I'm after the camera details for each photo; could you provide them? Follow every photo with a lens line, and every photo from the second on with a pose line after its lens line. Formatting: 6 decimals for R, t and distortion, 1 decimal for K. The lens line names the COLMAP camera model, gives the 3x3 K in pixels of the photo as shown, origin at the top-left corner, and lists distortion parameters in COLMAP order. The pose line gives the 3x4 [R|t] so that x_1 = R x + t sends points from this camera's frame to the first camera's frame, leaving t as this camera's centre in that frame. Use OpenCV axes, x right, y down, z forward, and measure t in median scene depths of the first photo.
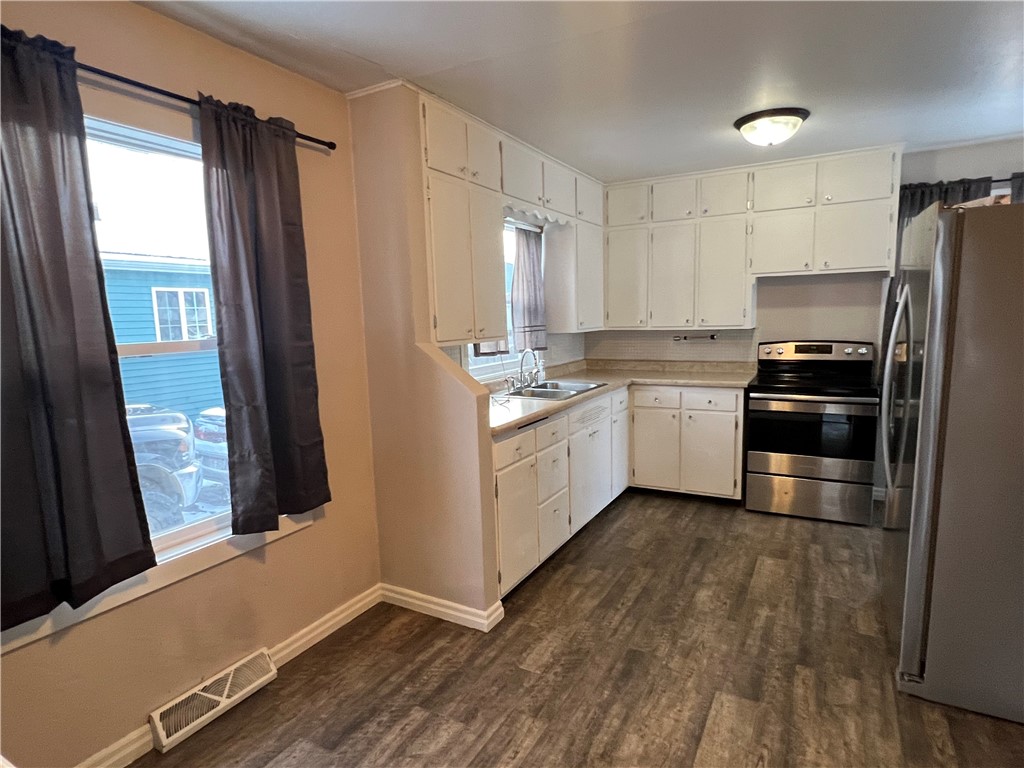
lens RADIAL K [[565.7, 0, 512.0], [0, 565.7, 399.6], [0, 0, 1]] dist [0.005464, 0.000532]
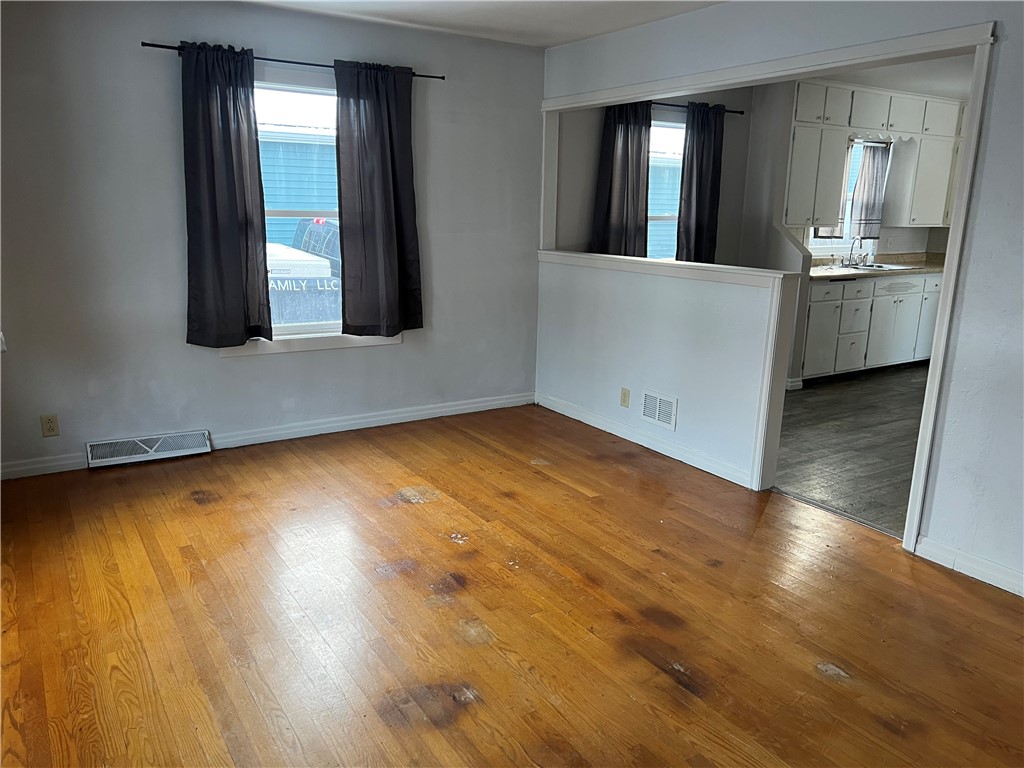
lens RADIAL K [[768.5, 0, 512.0], [0, 768.5, 384.0], [0, 0, 1]] dist [0.008824, 0.003396]
pose [[0.878701, 0.152654, -0.452306, 0.196725], [-0.112230, 0.986996, 0.115082, 0.147671], [0.463992, -0.050360, 0.884407, -1.087391]]
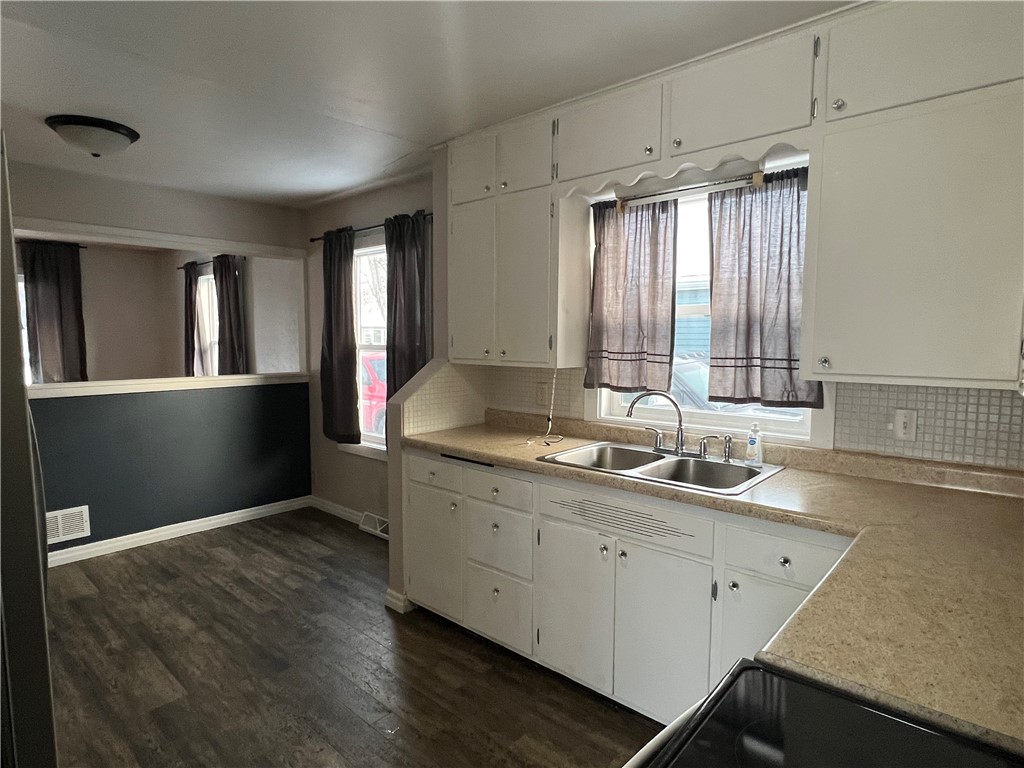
lens RADIAL K [[565.7, 0, 512.0], [0, 565.7, 399.6], [0, 0, 1]] dist [0.005464, 0.000532]
pose [[-0.217621, 0.129362, -0.967423, 0.692326], [-0.136675, 0.977373, 0.161438, -0.163861], [0.966417, 0.167355, -0.195017, 0.990473]]
